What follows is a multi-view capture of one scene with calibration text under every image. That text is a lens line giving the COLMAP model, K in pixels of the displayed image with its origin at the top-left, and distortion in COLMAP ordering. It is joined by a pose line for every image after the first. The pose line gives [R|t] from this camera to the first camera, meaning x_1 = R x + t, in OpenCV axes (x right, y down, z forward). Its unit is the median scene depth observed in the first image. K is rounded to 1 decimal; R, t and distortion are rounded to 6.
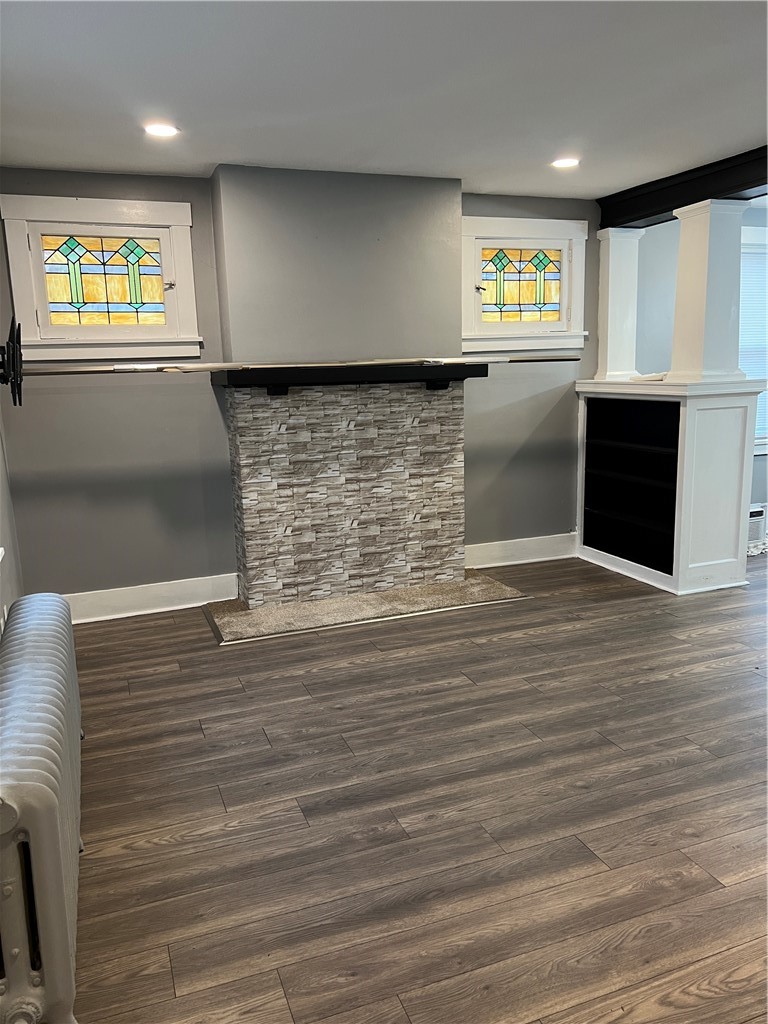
lens RADIAL K [[770.9, 0, 371.5], [0, 770.9, 518.3], [0, 0, 1]] dist [0.052405, -0.049325]
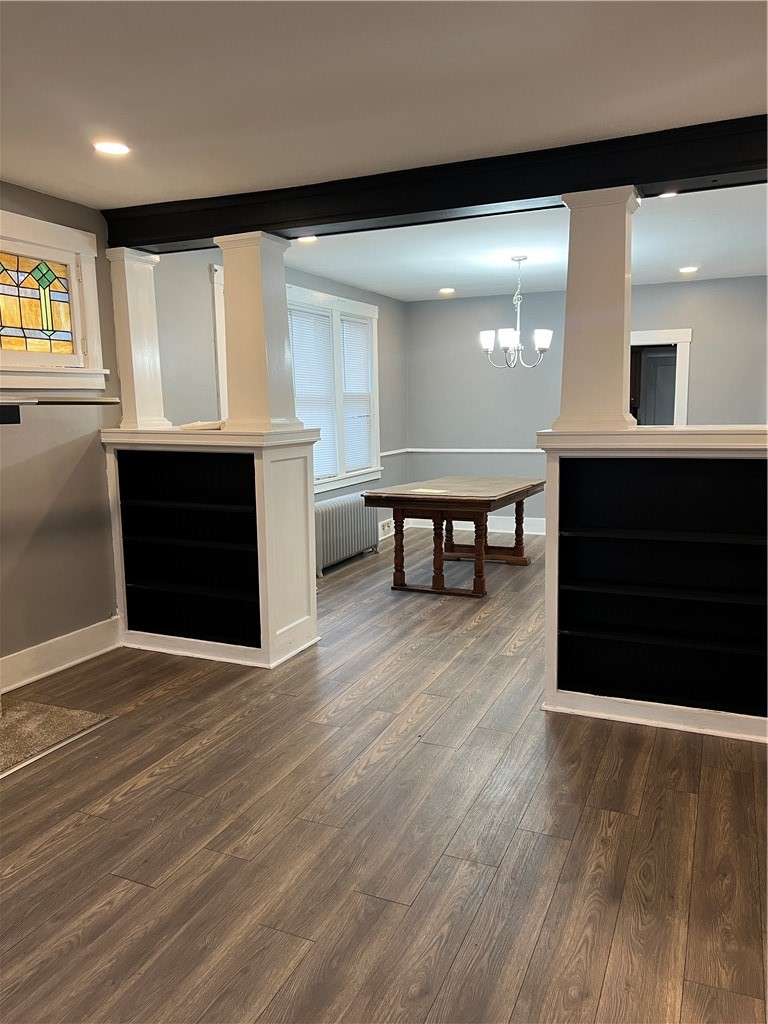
lens RADIAL K [[770.9, 0, 386.7], [0, 770.9, 520.5], [0, 0, 1]] dist [0.052405, -0.049325]
pose [[0.698954, -0.089143, 0.709589, -0.127856], [0.130528, 0.991436, -0.004022, -0.049867], [-0.703154, 0.095433, 0.704604, 0.276158]]
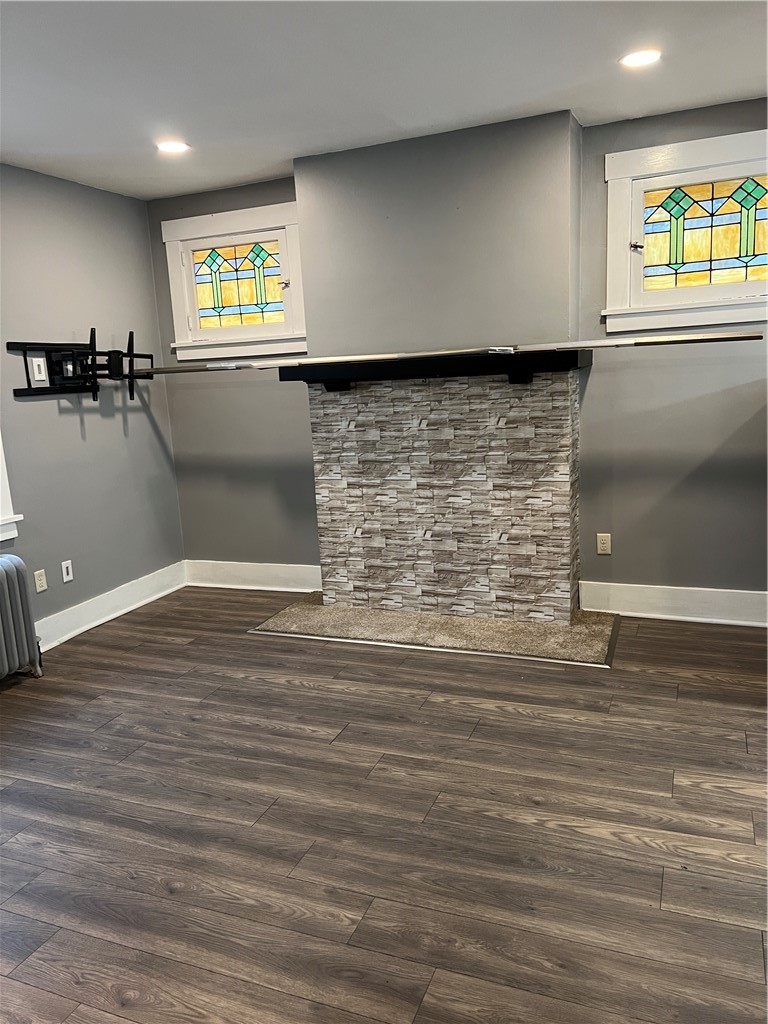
lens RADIAL K [[770.9, 0, 372.6], [0, 770.9, 511.1], [0, 0, 1]] dist [0.052405, -0.049325]
pose [[0.725071, 0.116943, -0.678672, 0.543252], [-0.099755, 0.992918, 0.064516, -0.072271], [0.681411, 0.020922, 0.731602, 0.309970]]
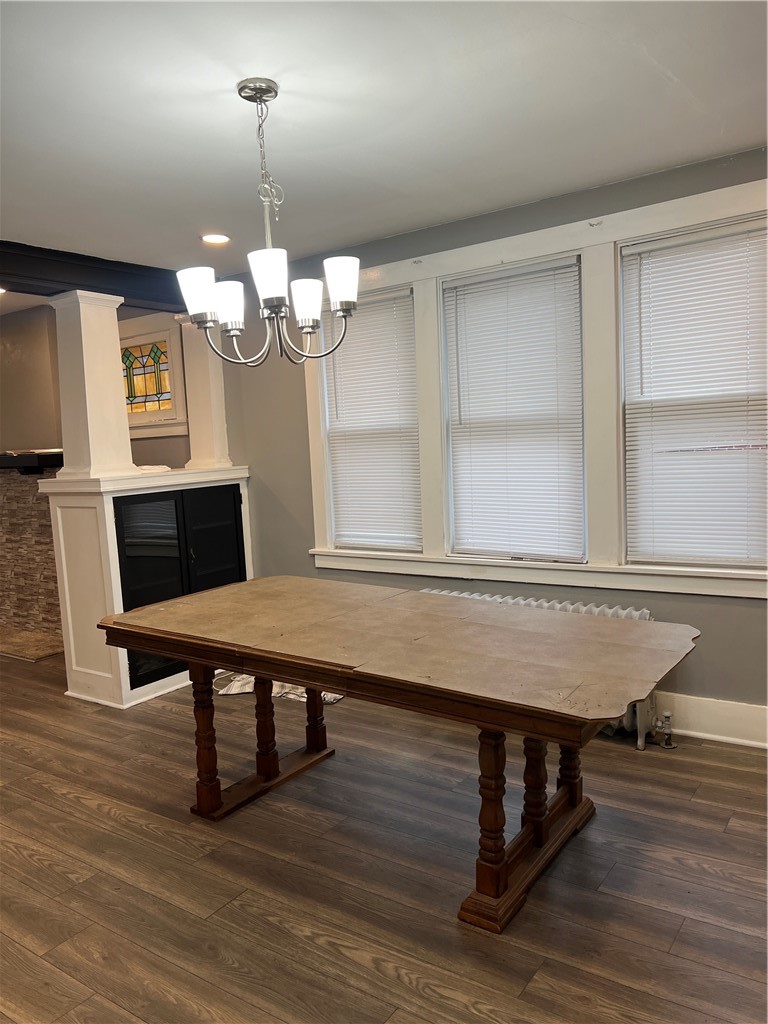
lens RADIAL K [[770.9, 0, 378.5], [0, 770.9, 527.7], [0, 0, 1]] dist [0.052405, -0.049325]
pose [[0.552947, 0.096437, -0.827617, 1.433539], [-0.128836, 0.991229, 0.029424, -0.192663], [0.823195, 0.090357, 0.560522, 0.778530]]
